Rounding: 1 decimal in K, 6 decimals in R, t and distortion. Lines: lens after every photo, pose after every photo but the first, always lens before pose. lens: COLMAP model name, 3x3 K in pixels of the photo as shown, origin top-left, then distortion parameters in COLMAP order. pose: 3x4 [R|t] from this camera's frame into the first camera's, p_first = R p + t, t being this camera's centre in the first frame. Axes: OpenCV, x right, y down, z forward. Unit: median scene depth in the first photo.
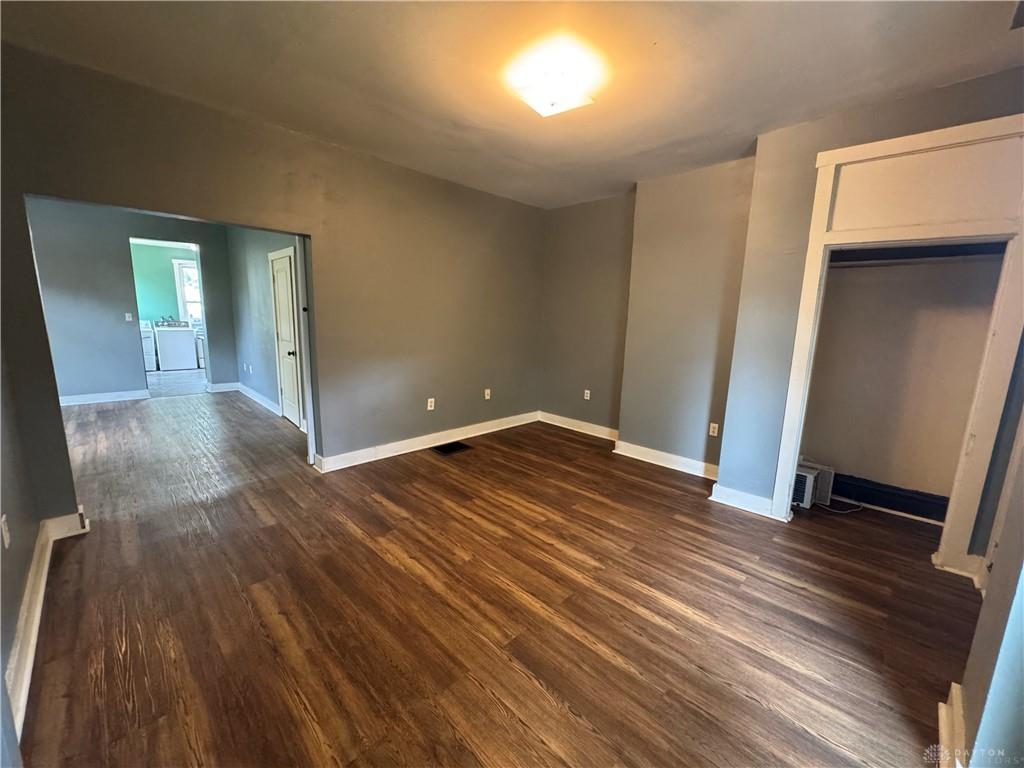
lens RADIAL K [[410.5, 0, 510.8], [0, 410.5, 385.5], [0, 0, 1]] dist [-0.002679, -0.000165]
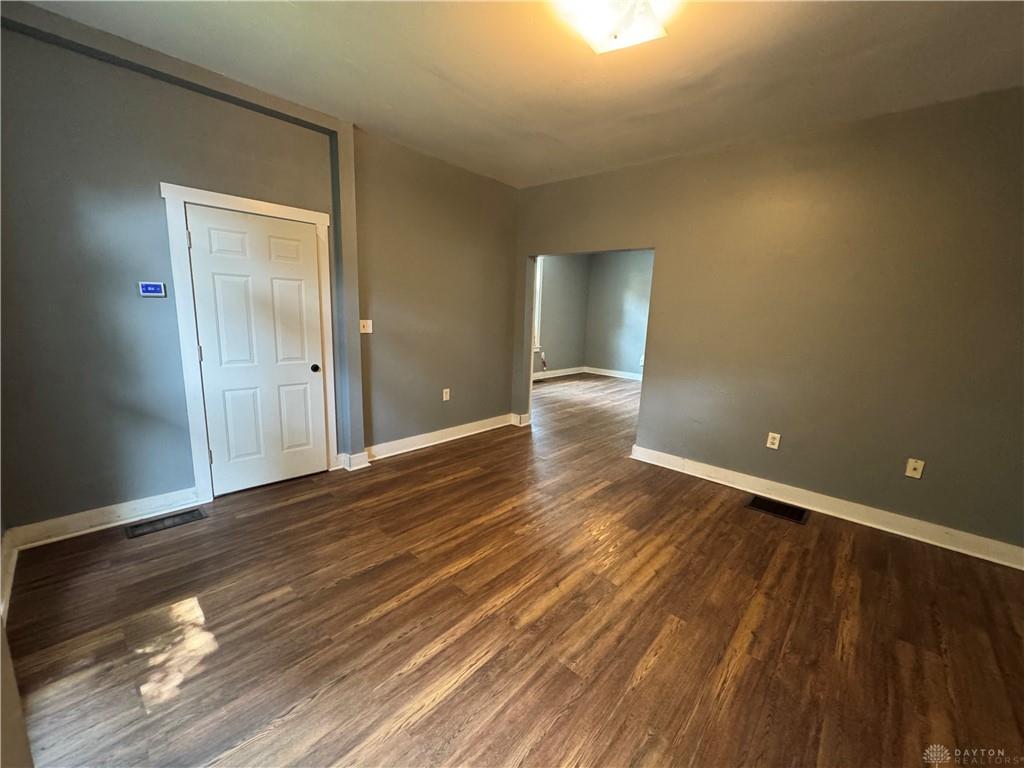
lens RADIAL K [[410.5, 0, 511.4], [0, 410.5, 383.3], [0, 0, 1]] dist [-0.002679, -0.000165]
pose [[0.044850, 0.150672, -0.987566, 1.001374], [-0.208315, 0.968240, 0.138263, -0.117511], [0.977033, 0.199524, 0.074813, 0.910718]]
